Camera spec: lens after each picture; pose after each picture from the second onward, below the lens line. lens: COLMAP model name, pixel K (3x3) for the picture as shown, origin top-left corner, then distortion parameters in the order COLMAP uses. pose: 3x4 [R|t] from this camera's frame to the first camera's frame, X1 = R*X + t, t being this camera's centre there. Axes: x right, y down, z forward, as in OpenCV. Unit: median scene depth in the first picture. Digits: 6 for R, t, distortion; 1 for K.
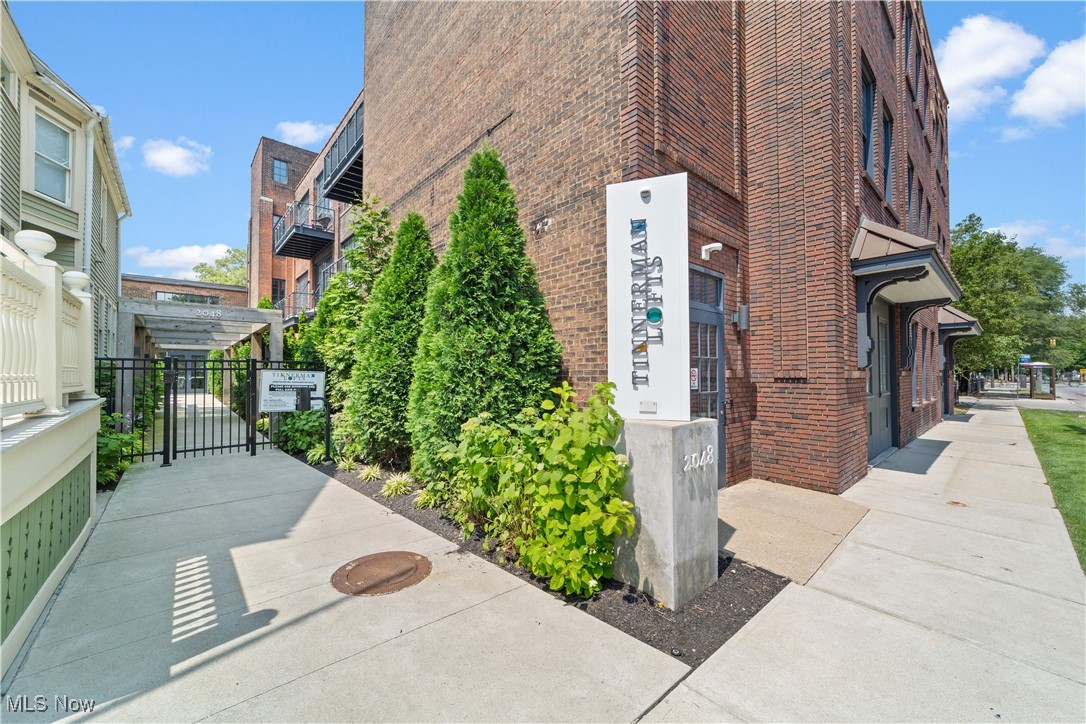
lens RADIAL K [[416.2, 0, 544.4], [0, 416.2, 365.6], [0, 0, 1]] dist [-0.006029, 0.001865]
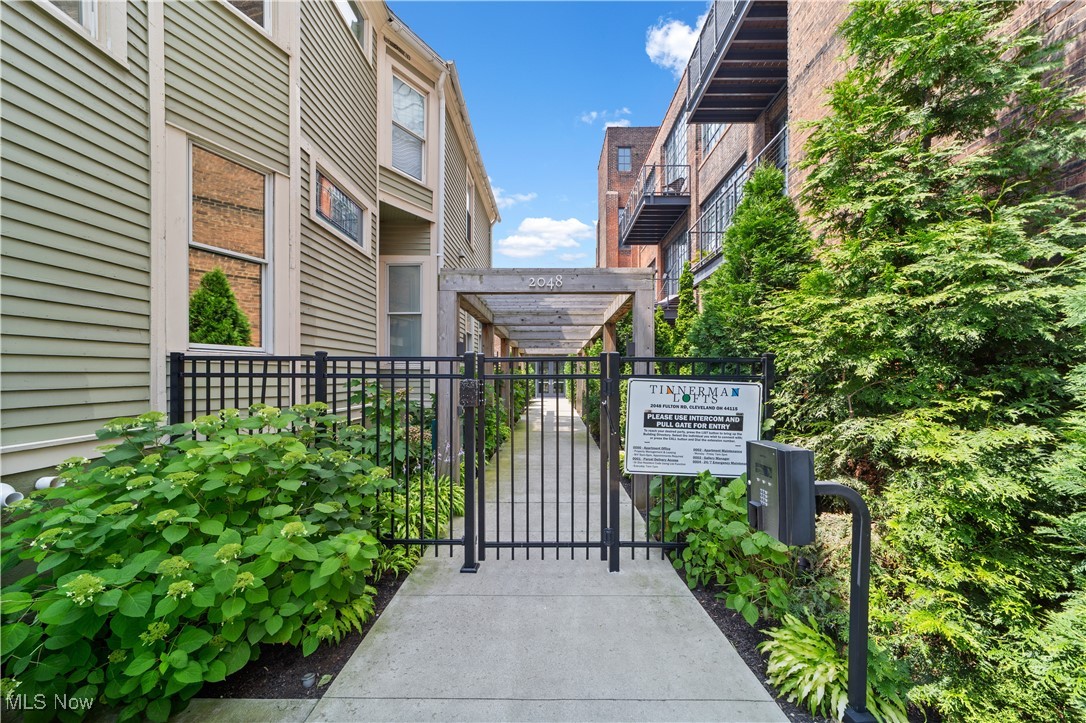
lens RADIAL K [[416.2, 0, 544.2], [0, 416.2, 372.0], [0, 0, 1]] dist [-0.006029, 0.001865]
pose [[0.735531, -0.003157, -0.677483, -0.375264], [0.006015, 0.999980, 0.001870, 0.002128], [0.677464, -0.005450, 0.735536, 0.514210]]
